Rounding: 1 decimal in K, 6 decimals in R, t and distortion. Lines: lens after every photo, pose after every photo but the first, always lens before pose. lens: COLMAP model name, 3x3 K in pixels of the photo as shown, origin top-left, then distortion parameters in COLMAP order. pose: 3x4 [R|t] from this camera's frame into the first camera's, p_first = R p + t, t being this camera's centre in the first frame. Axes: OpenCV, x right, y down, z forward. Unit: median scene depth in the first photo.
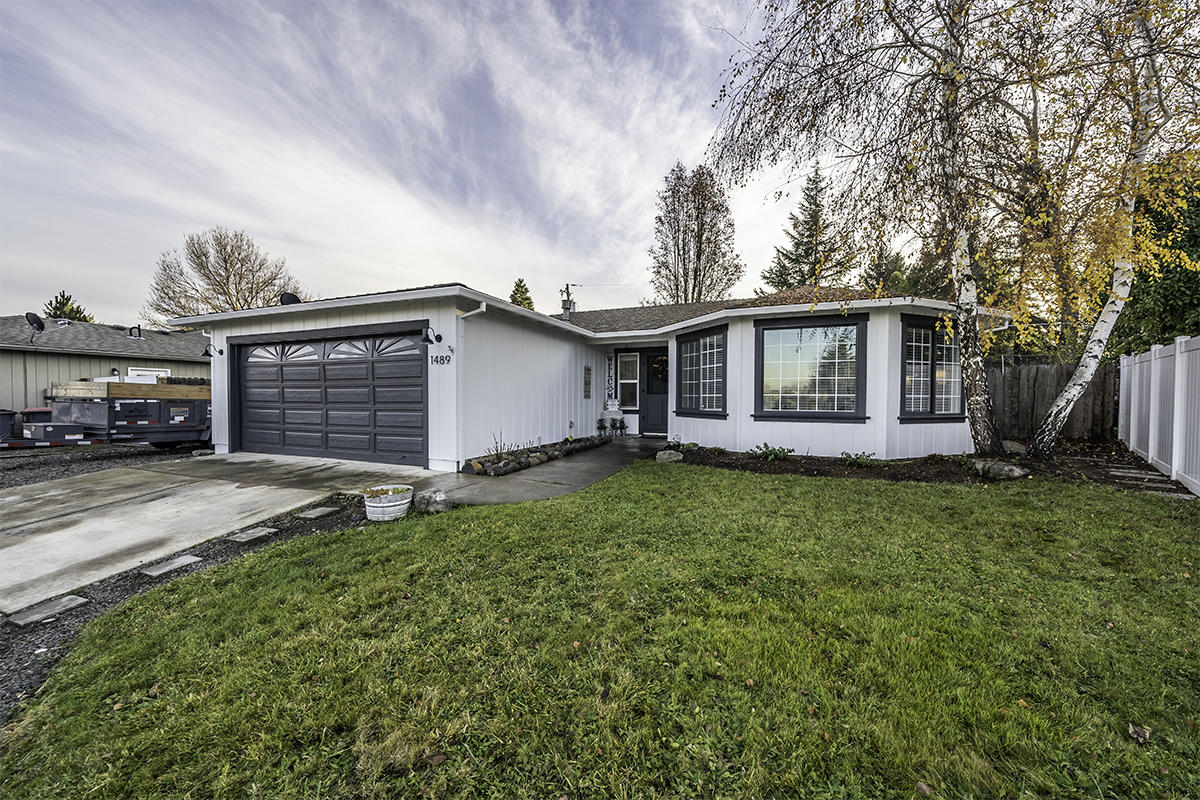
lens RADIAL K [[431.1, 0, 603.6], [0, 431.1, 412.0], [0, 0, 1]] dist [0.001918, 0.000047]
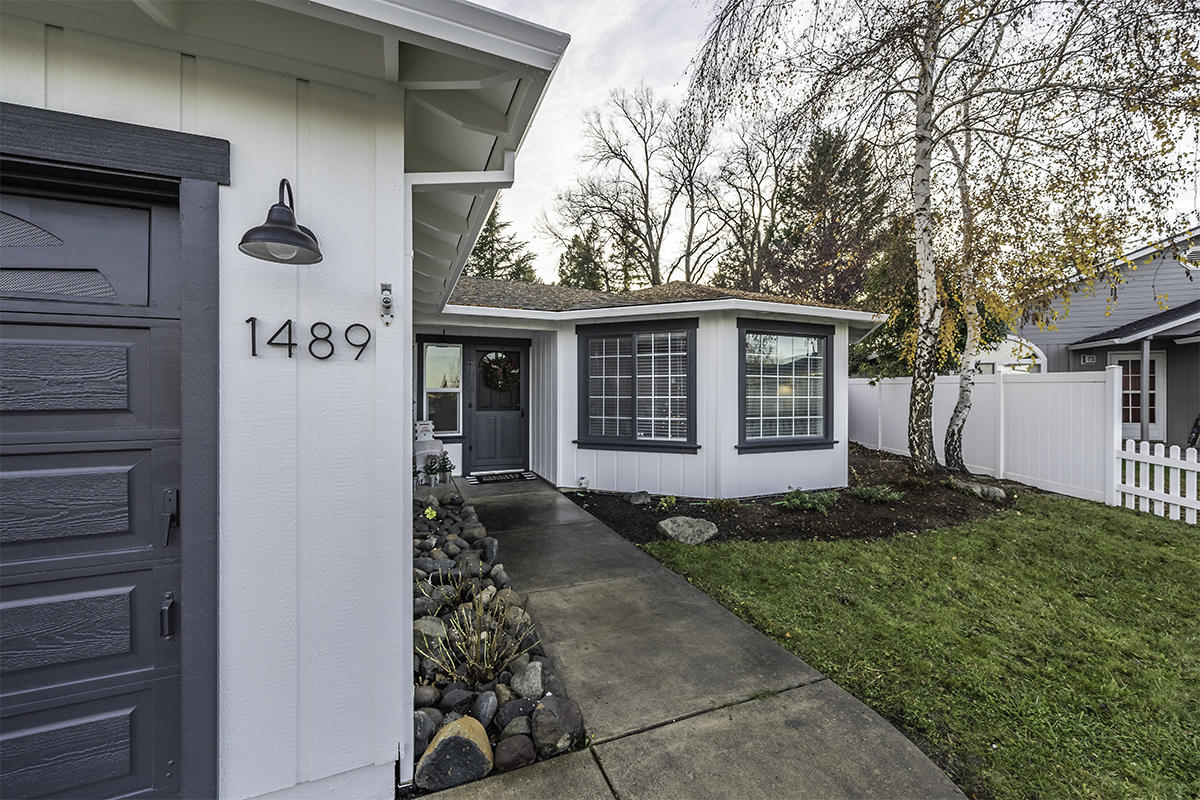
lens RADIAL K [[457.2, 0, 601.2], [0, 457.2, 393.2], [0, 0, 1]] dist [-0.000043, -0.000062]
pose [[0.710787, -0.000065, 0.703407, -0.329421], [0.025049, 0.999368, -0.025220, -0.062167], [-0.702961, 0.035545, 0.710340, 0.541351]]
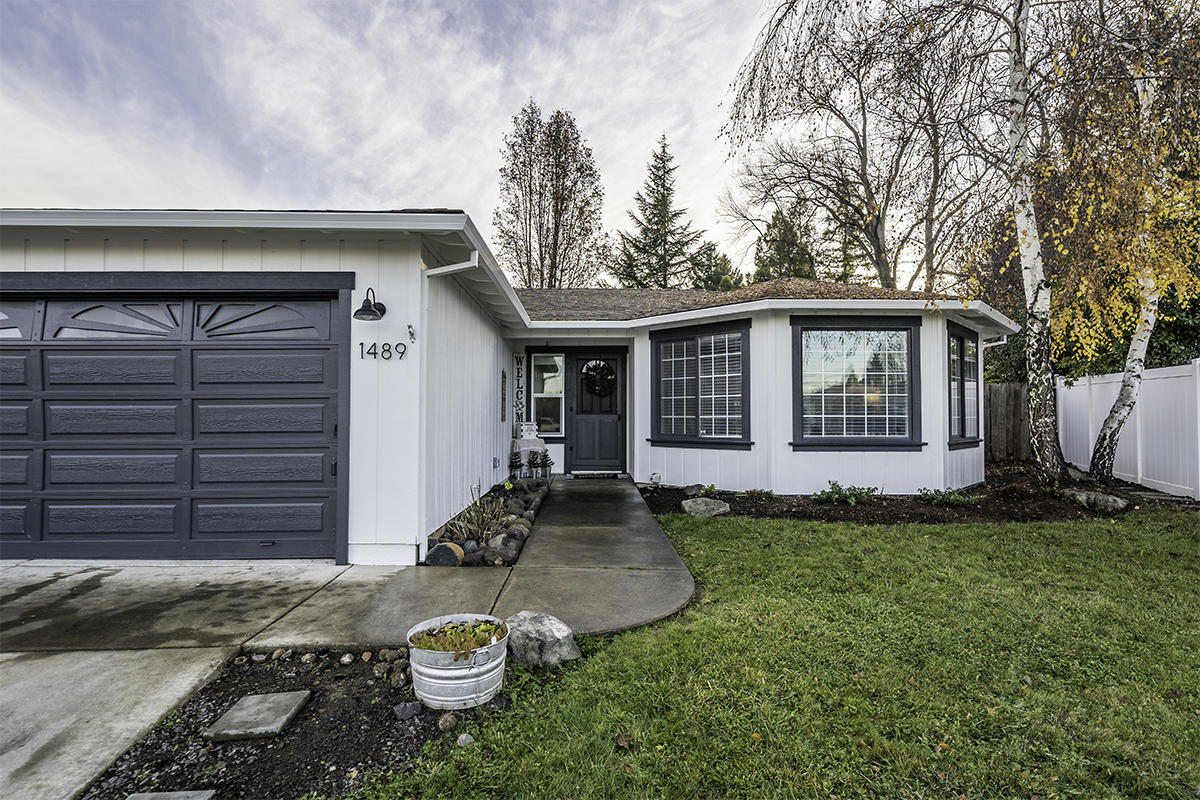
lens RADIAL K [[576.3, 0, 600.0], [0, 576.3, 400.0], [0, 0, 1]] dist [-0.003460, -0.000171]
pose [[0.920320, 0.008695, 0.391069, -0.306449], [0.015763, 0.998116, -0.059289, -0.011974], [-0.390848, 0.060729, 0.918450, 0.194041]]
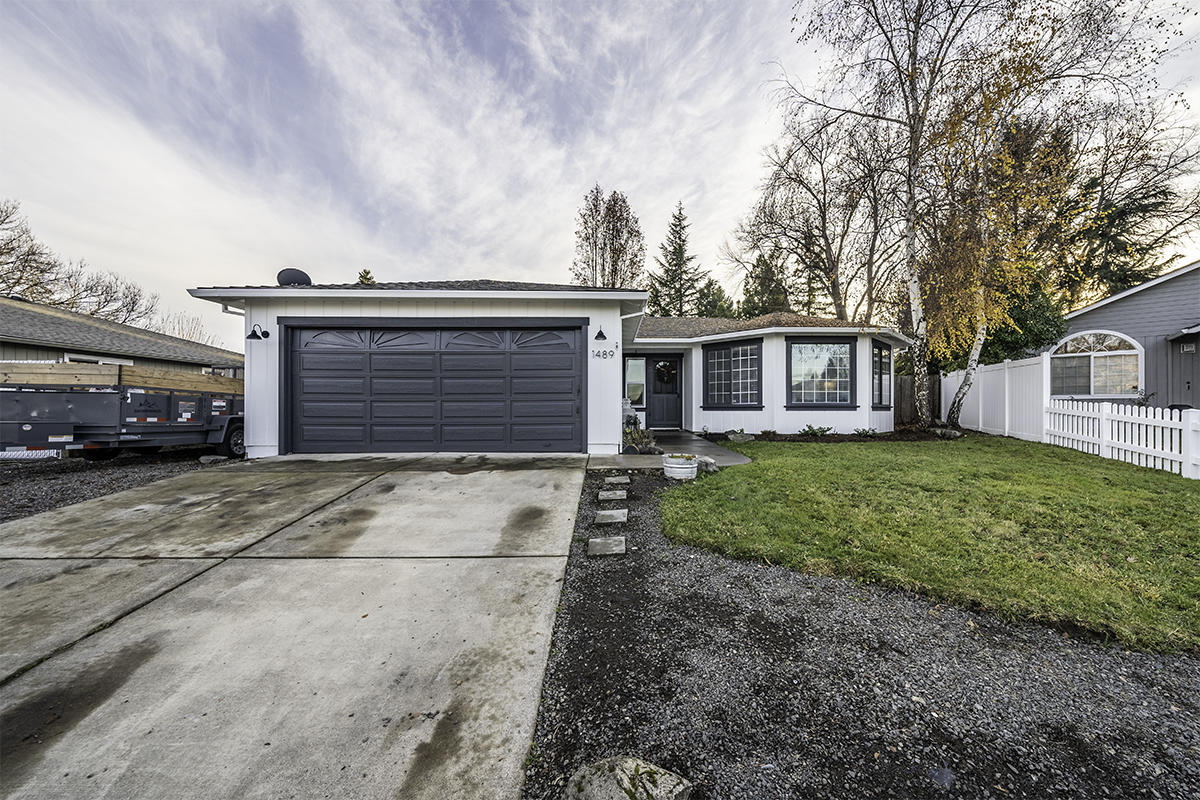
lens RADIAL K [[432.0, 0, 628.1], [0, 432.0, 403.6], [0, 0, 1]] dist [-0.000787, 0.000056]
pose [[0.917005, -0.000160, 0.398876, -0.573792], [0.016938, 0.999114, -0.038539, 0.038202], [-0.398516, 0.042097, 0.916195, -0.035564]]
